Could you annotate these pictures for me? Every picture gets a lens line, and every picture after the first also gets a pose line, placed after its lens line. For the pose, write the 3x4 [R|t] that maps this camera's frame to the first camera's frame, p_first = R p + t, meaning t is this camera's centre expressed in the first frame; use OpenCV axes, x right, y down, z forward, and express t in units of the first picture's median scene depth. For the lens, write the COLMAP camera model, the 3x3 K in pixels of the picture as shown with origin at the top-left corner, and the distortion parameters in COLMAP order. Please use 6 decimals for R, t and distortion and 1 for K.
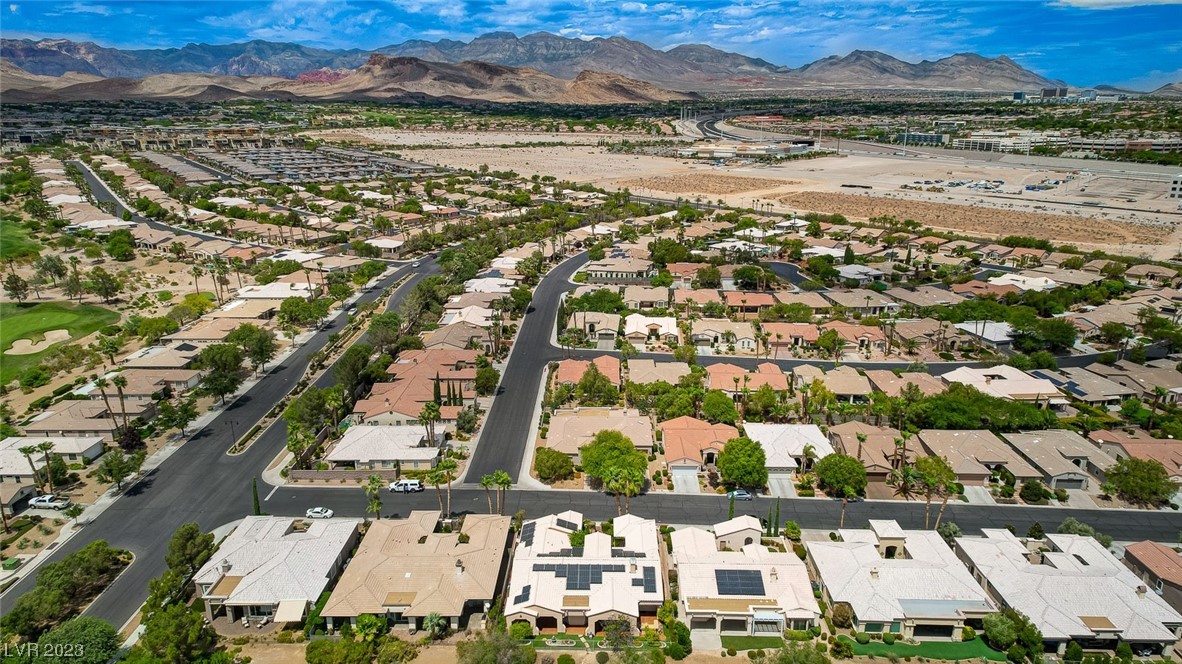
lens RADIAL K [[716.0, 0, 590.0], [0, 716.0, 360.8], [0, 0, 1]] dist [0.092968, -0.071202]
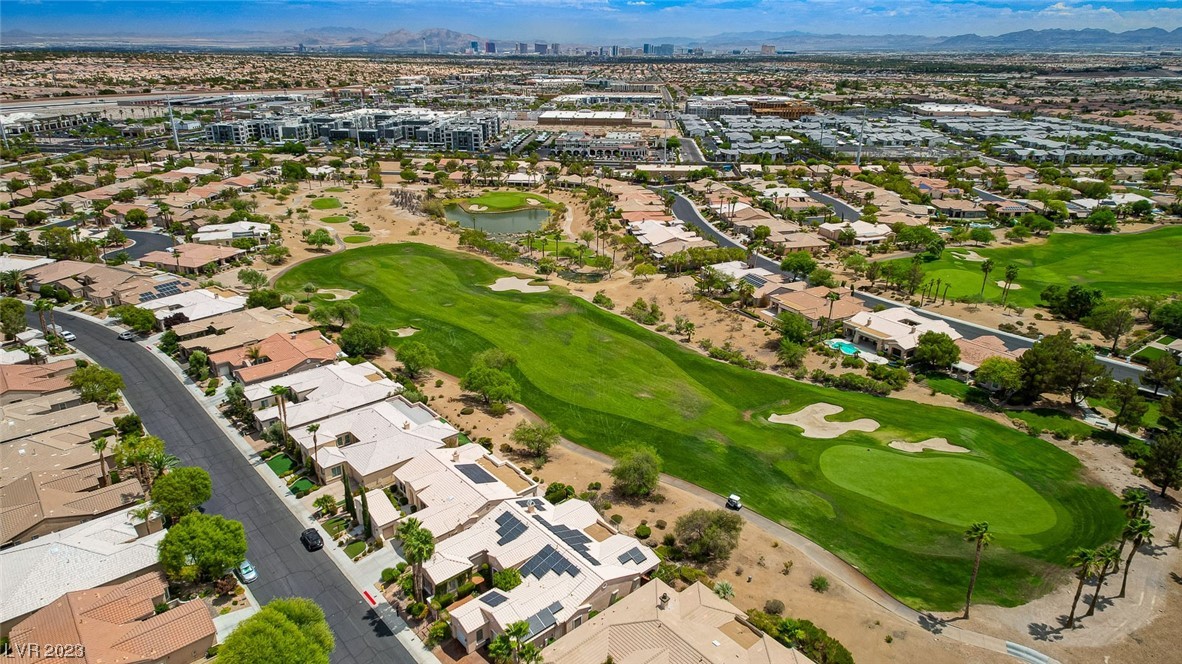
lens RADIAL K [[716.0, 0, 590.0], [0, 716.0, 360.8], [0, 0, 1]] dist [0.092968, -0.071202]
pose [[-0.663428, -0.300040, 0.685448, -0.586312], [0.252540, 0.772537, 0.582589, -0.403829], [-0.704335, 0.559609, -0.436750, 1.231514]]
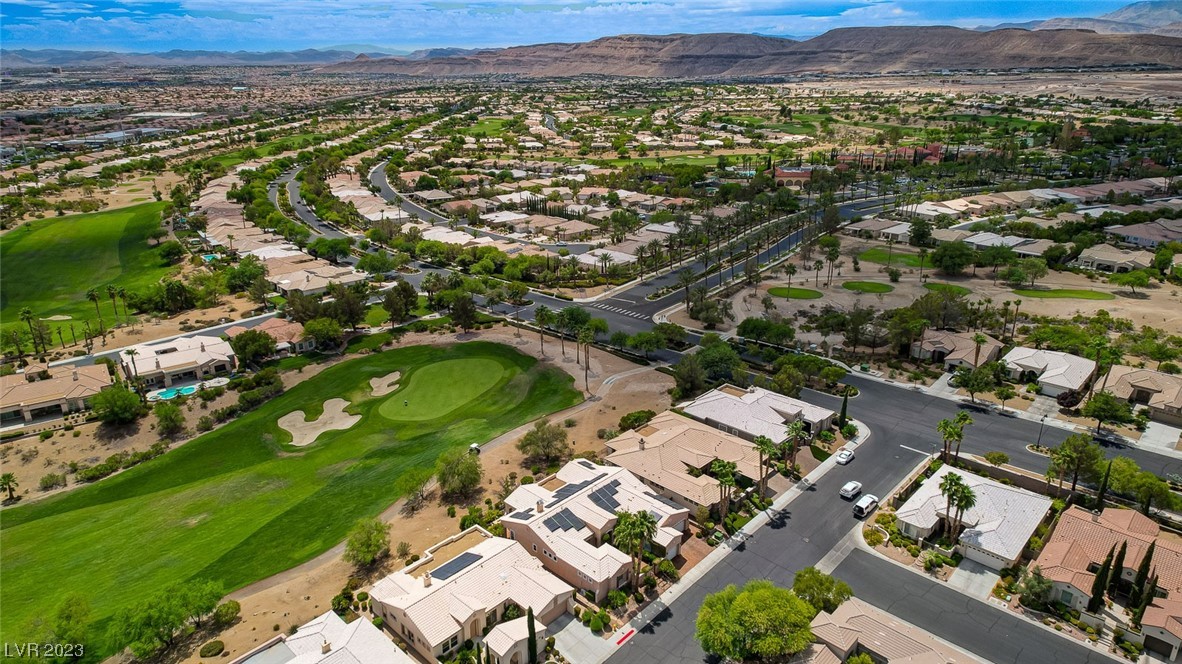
lens RADIAL K [[716.0, 0, 590.0], [0, 716.0, 360.8], [0, 0, 1]] dist [0.092968, -0.071202]
pose [[-0.676250, 0.288699, -0.677745, 0.641167], [-0.241943, 0.781936, 0.574490, -0.483135], [0.695808, 0.552475, -0.458936, 1.382353]]
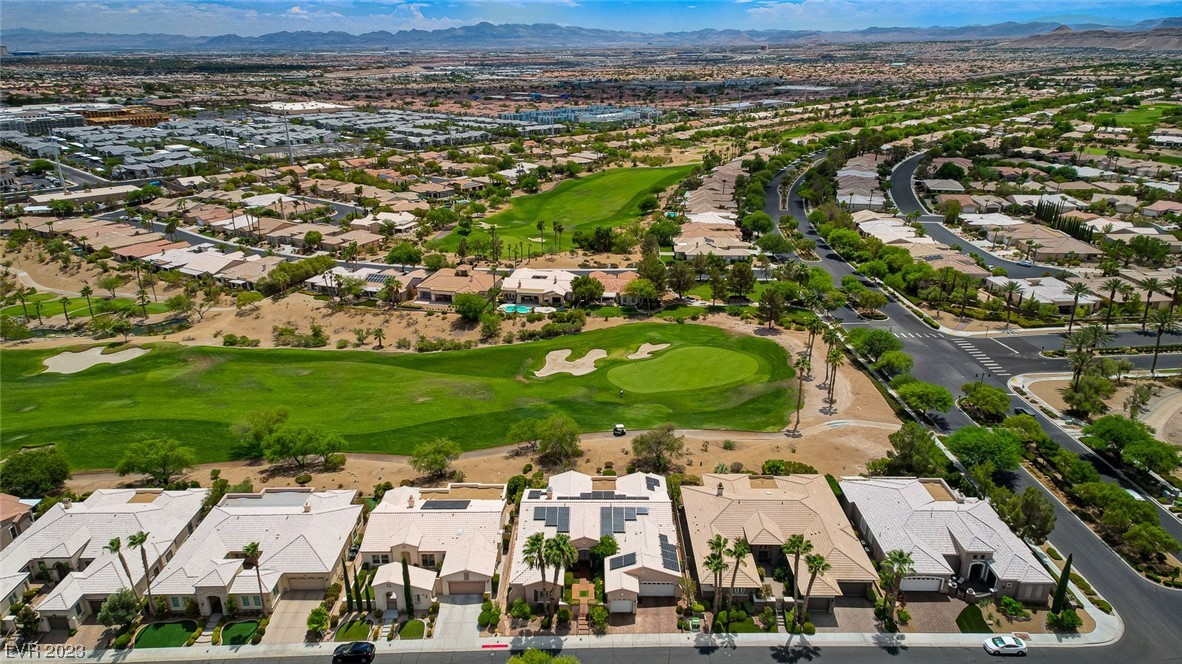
lens RADIAL K [[716.0, 0, 590.0], [0, 716.0, 360.8], [0, 0, 1]] dist [0.092968, -0.071202]
pose [[-0.999847, 0.014880, -0.009154, 0.009011], [0.004462, 0.724080, 0.689702, -0.535608], [0.016891, 0.689556, -0.724036, 1.571799]]
